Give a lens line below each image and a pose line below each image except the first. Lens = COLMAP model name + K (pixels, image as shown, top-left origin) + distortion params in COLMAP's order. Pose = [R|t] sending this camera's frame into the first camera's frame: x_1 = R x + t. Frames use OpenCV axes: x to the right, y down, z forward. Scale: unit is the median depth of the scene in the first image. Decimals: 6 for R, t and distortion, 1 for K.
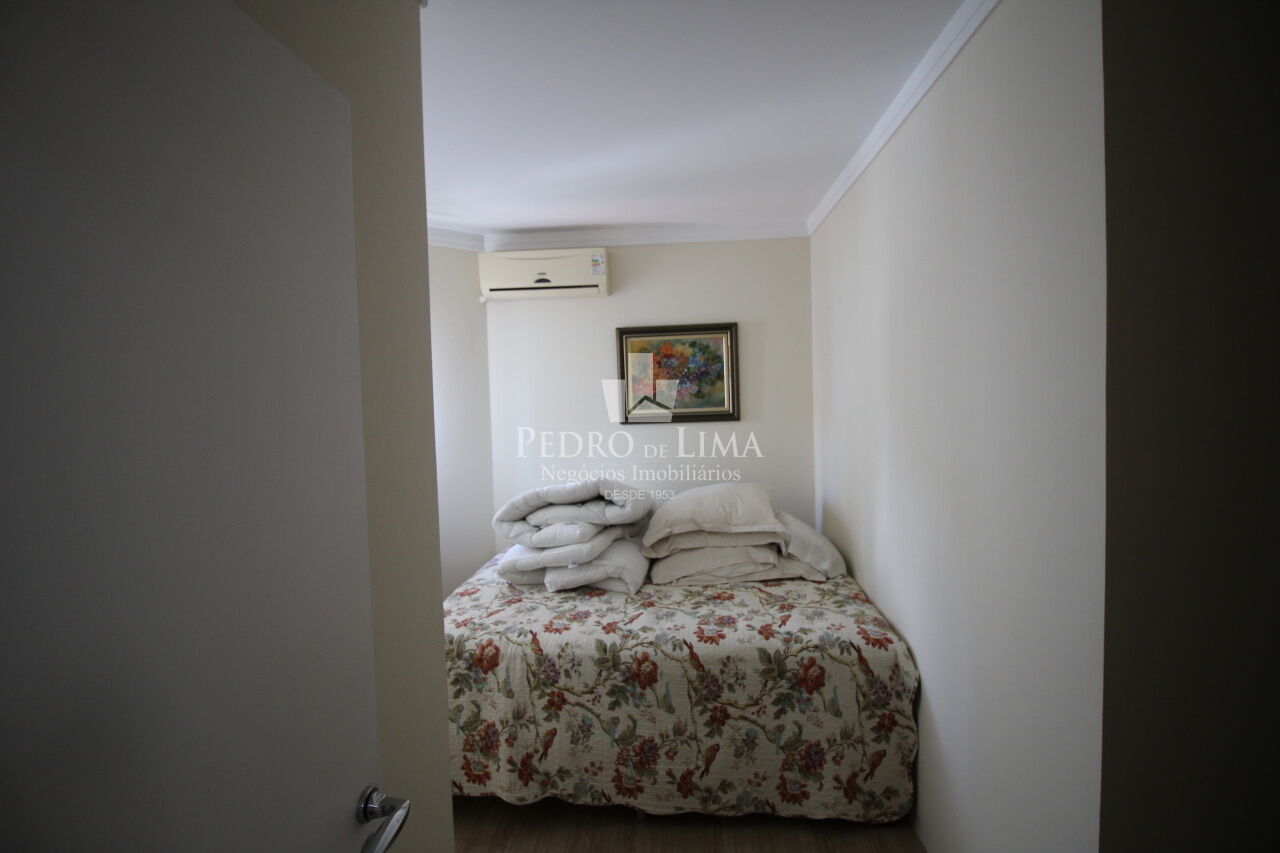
lens RADIAL K [[598.7, 0, 635.0], [0, 598.7, 423.3], [0, 0, 1]] dist [-0.015629, -0.001386]
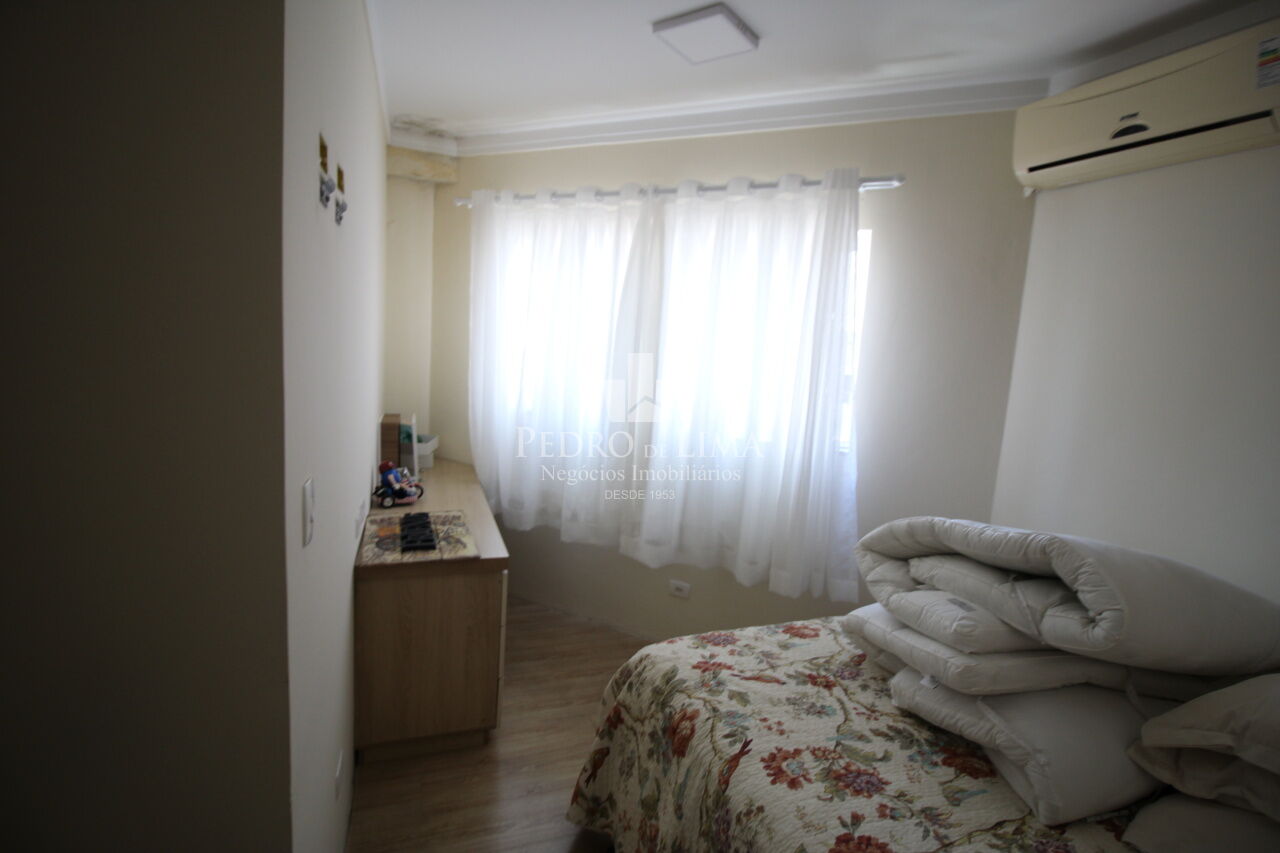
lens RADIAL K [[598.7, 0, 641.5], [0, 598.7, 418.5], [0, 0, 1]] dist [-0.015629, -0.001386]
pose [[0.419979, 0.175912, -0.890322, 0.197783], [-0.131453, 0.982480, 0.132112, -0.014858], [0.897963, 0.061551, 0.435744, 0.540217]]
